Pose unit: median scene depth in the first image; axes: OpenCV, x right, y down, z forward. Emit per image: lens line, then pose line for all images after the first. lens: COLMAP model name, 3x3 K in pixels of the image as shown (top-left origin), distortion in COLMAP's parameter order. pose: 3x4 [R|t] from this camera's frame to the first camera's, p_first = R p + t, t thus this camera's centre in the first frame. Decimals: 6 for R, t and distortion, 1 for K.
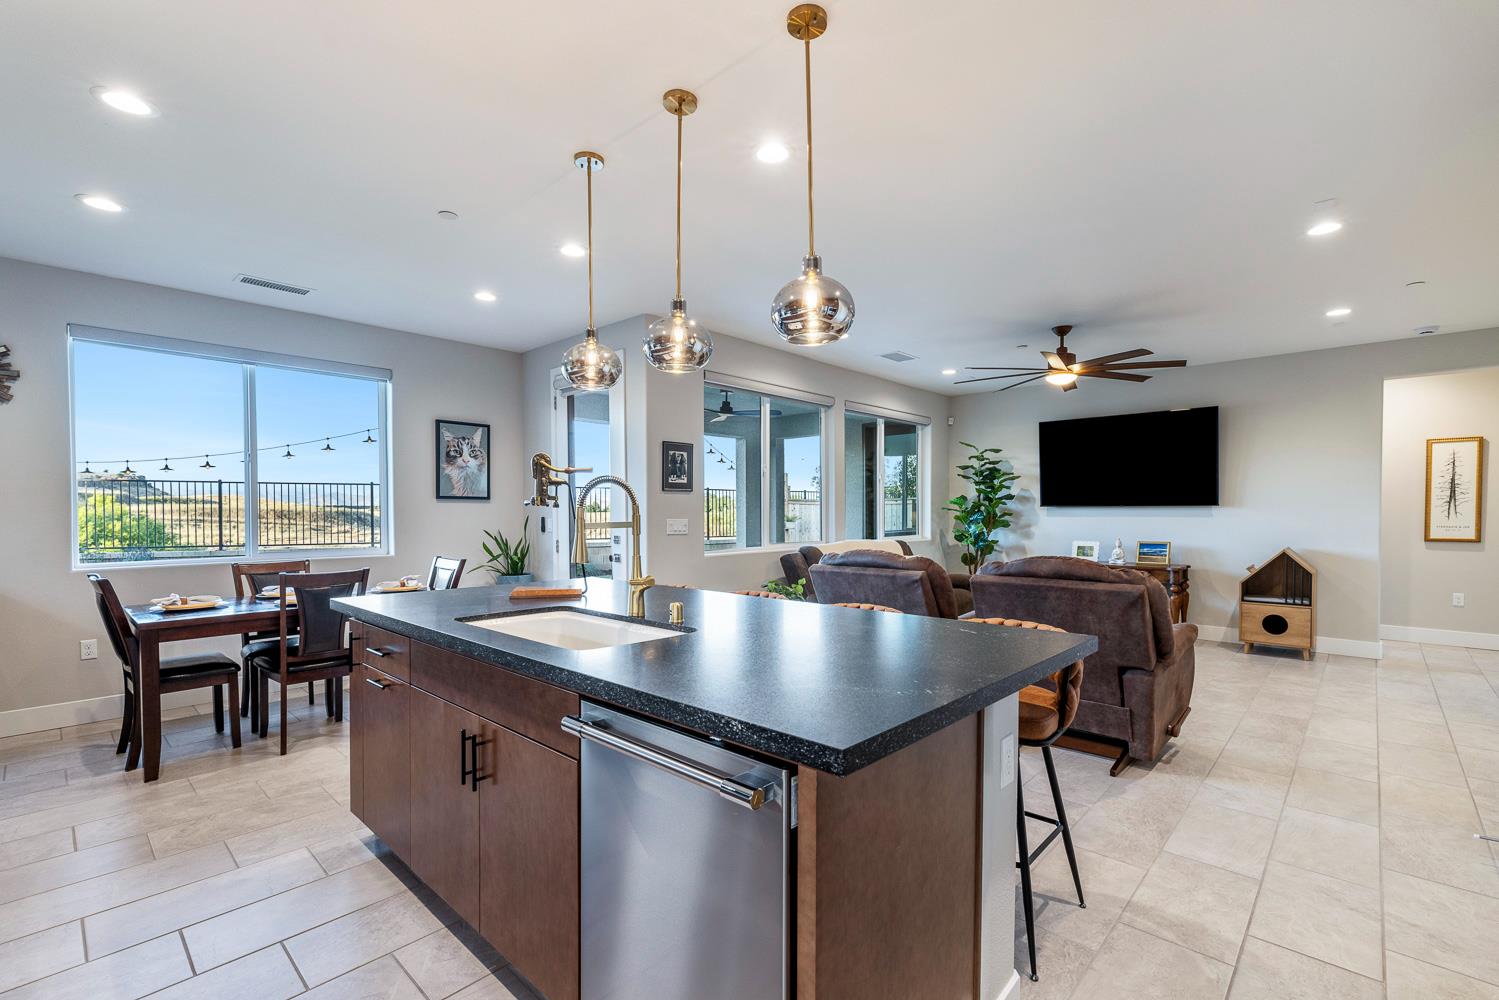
lens RADIAL K [[656.5, 0, 755.3], [0, 656.5, 522.5], [0, 0, 1]] dist [0.012711, -0.001930]
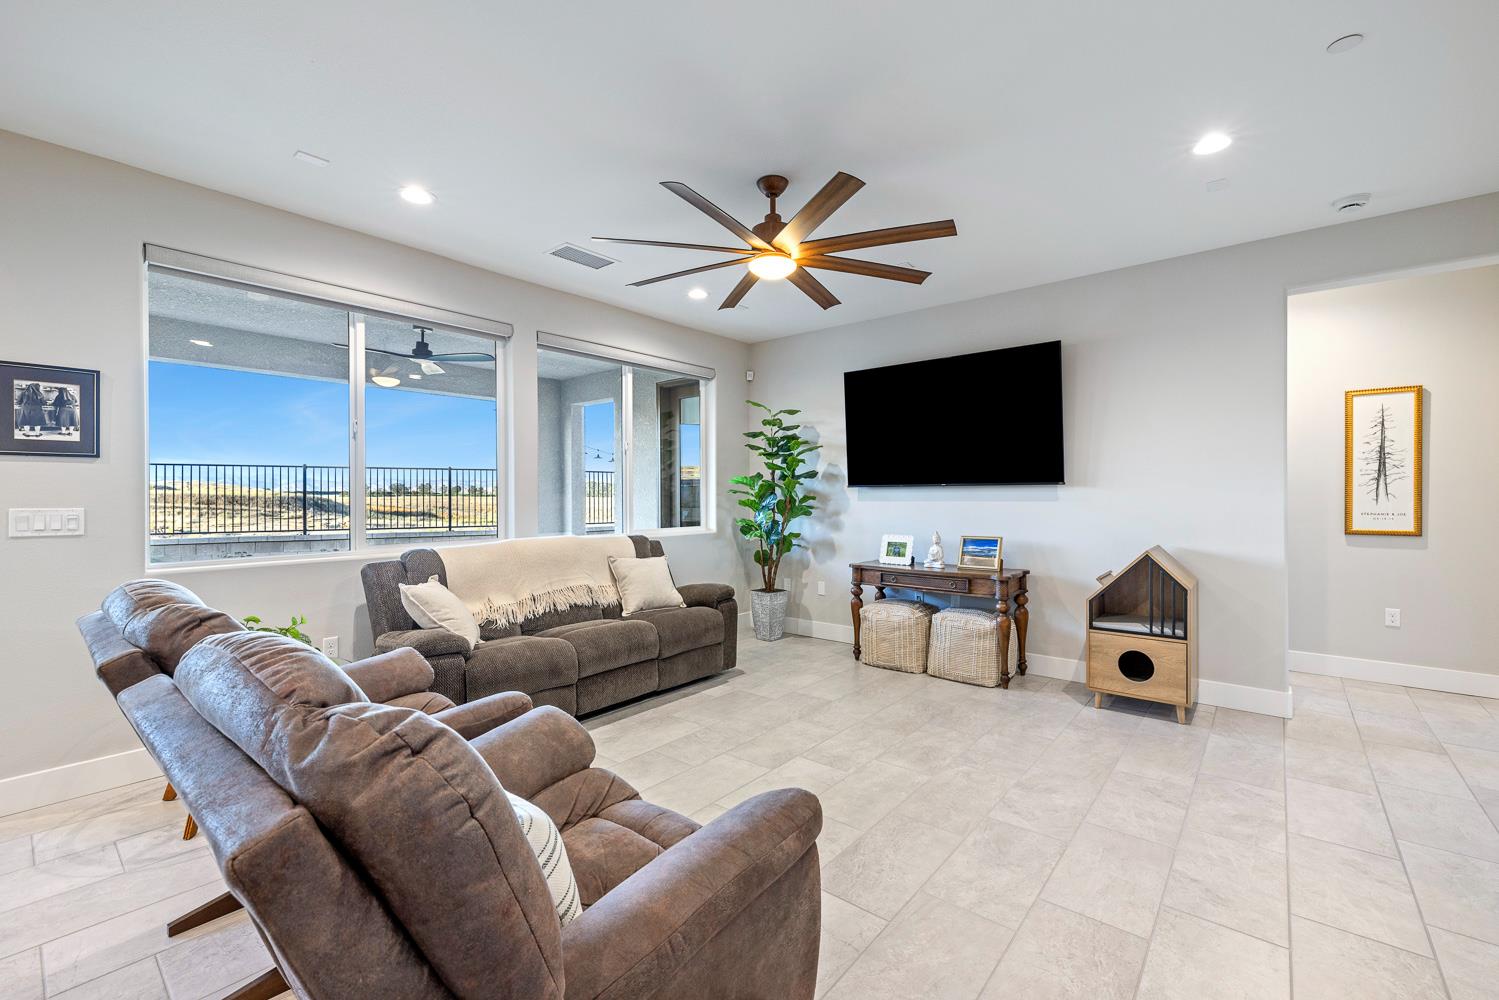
lens RADIAL K [[637.2, 0, 753.1], [0, 637.2, 494.4], [0, 0, 1]] dist [0.006915, 0.000116]
pose [[0.998266, -0.002553, 0.058810, 0.338468], [0.003671, 0.999815, -0.018901, -0.003866], [-0.058751, 0.019084, 0.998090, 0.354710]]
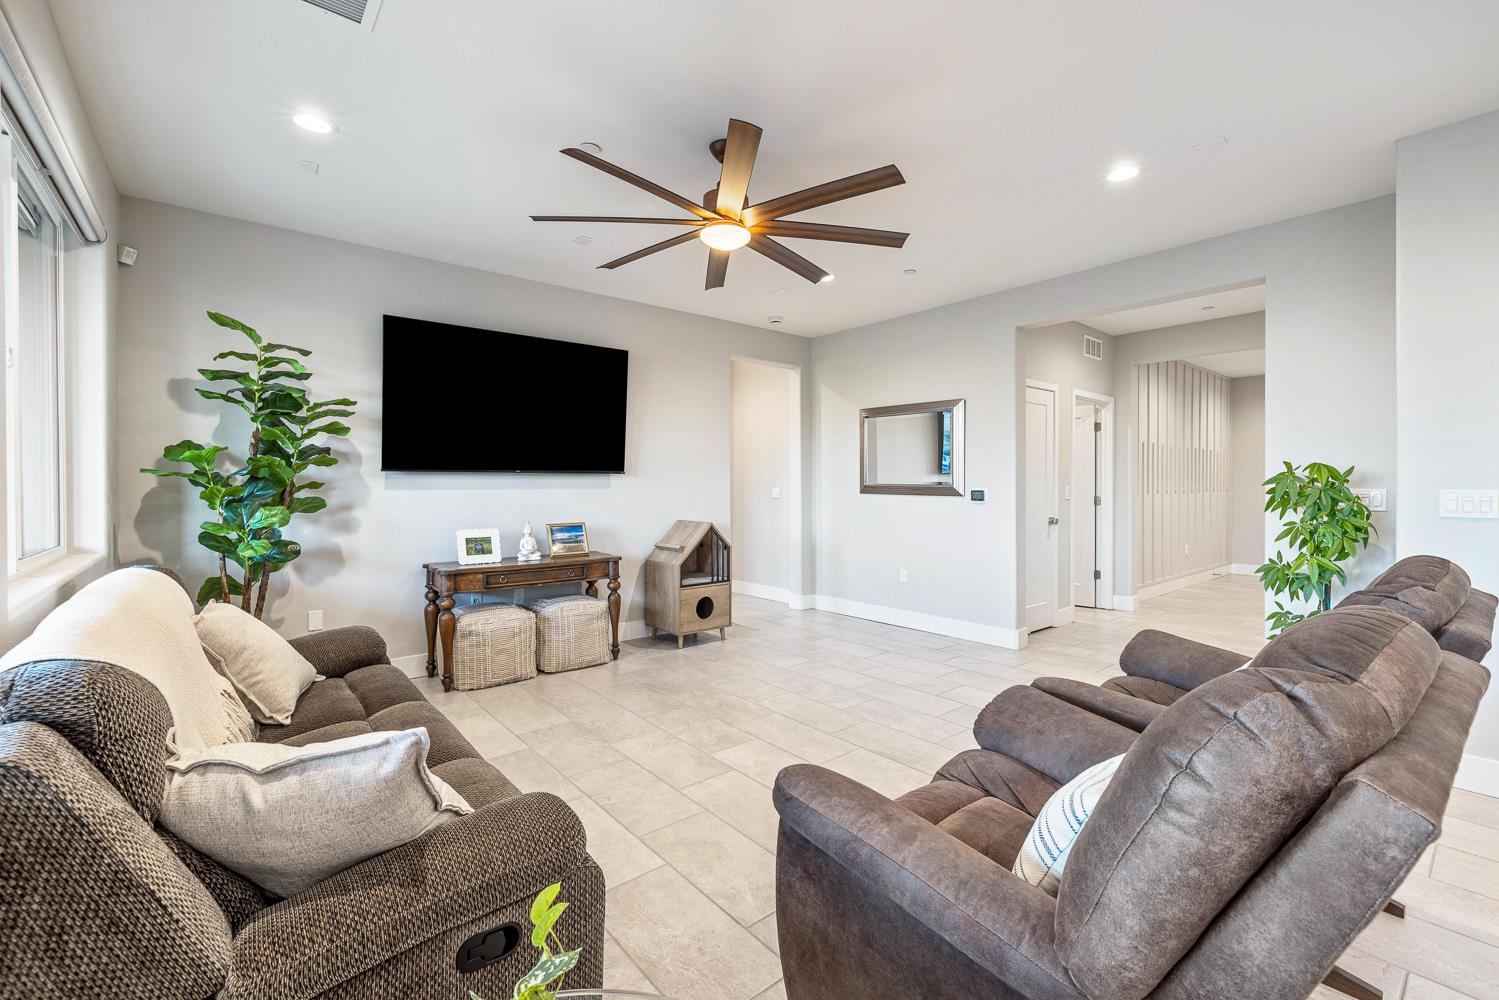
lens RADIAL K [[637.2, 0, 743.8], [0, 637.2, 489.0], [0, 0, 1]] dist [0.006915, 0.000116]
pose [[0.126214, -0.004105, 0.991995, -0.054252], [0.018996, 0.999818, 0.001721, -0.005789], [-0.991821, 0.018626, 0.126269, 0.757236]]
